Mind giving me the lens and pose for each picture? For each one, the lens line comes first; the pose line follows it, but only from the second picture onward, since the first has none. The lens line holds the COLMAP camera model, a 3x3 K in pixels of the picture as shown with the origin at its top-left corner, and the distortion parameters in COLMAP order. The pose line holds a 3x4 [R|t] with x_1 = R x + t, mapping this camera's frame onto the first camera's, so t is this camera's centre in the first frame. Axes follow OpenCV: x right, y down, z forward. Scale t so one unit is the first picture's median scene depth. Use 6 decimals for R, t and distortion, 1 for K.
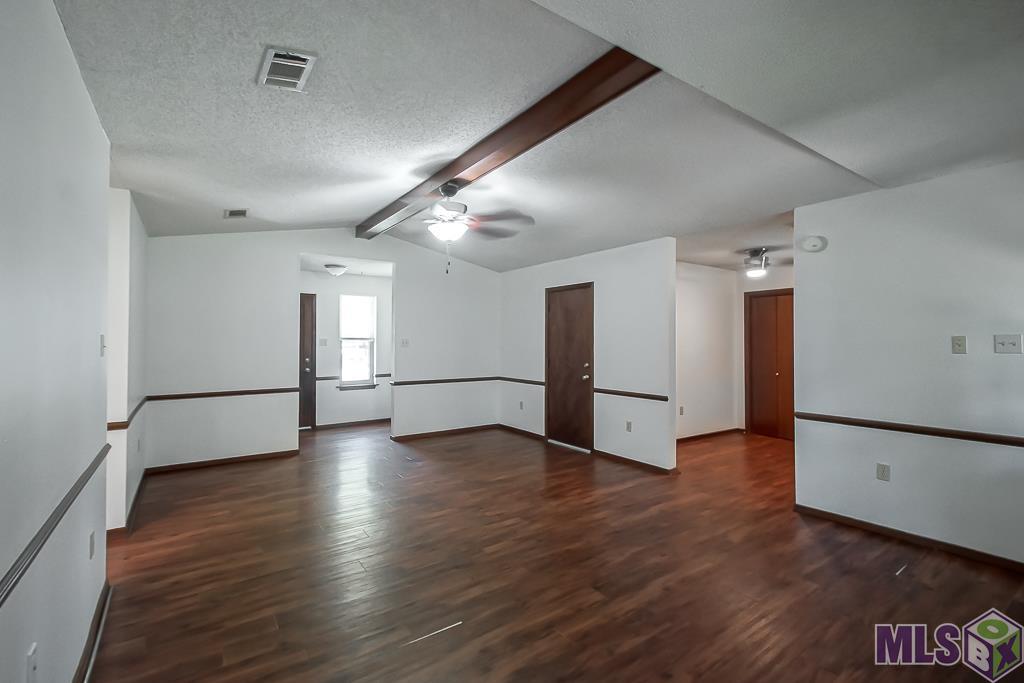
lens RADIAL K [[460.1, 0, 524.1], [0, 460.1, 340.2], [0, 0, 1]] dist [0.015650, -0.000203]
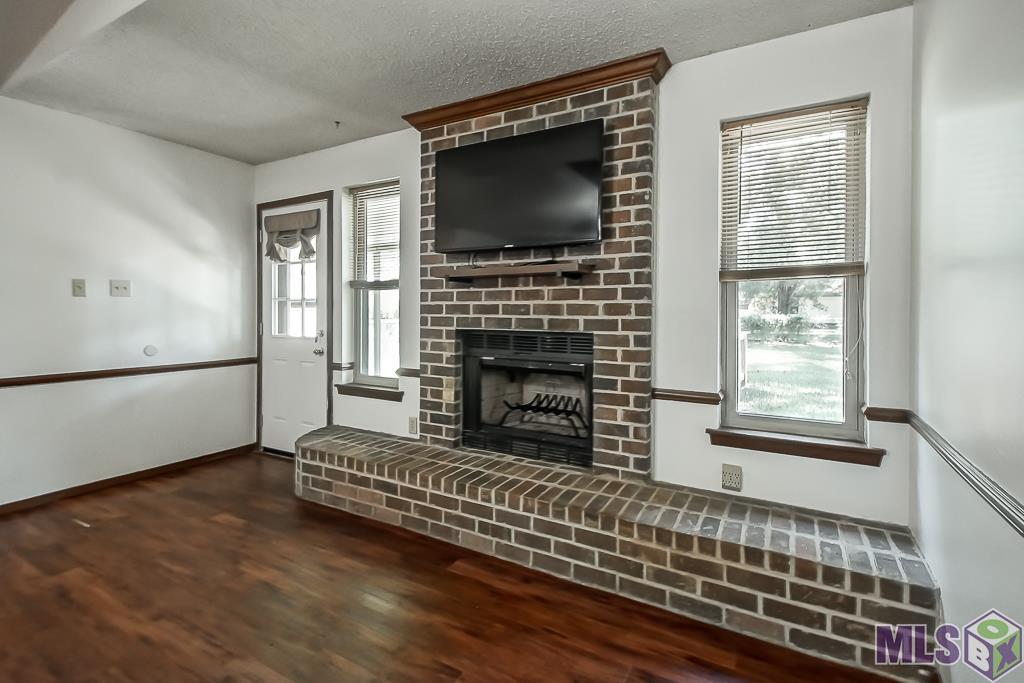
lens RADIAL K [[477.0, 0, 510.2], [0, 477.0, 315.4], [0, 0, 1]] dist [0.018267, -0.000440]
pose [[-0.386684, -0.005783, 0.922194, -0.330216], [-0.004138, 0.999981, 0.004535, 0.051227], [-0.922203, -0.002062, -0.386700, 0.451947]]
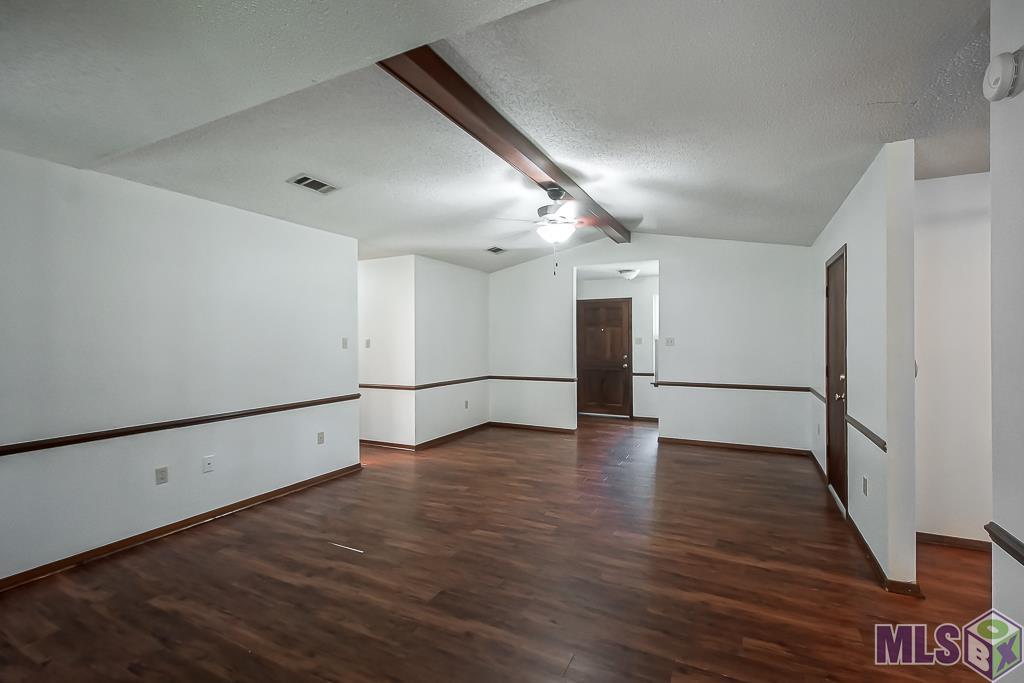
lens RADIAL K [[460.1, 0, 524.1], [0, 460.1, 340.2], [0, 0, 1]] dist [0.015650, -0.000203]
pose [[0.466564, 0.000117, -0.884488, 0.815478], [0.002843, 0.999995, 0.001632, 0.000871], [0.884483, -0.003276, 0.466561, 0.516077]]
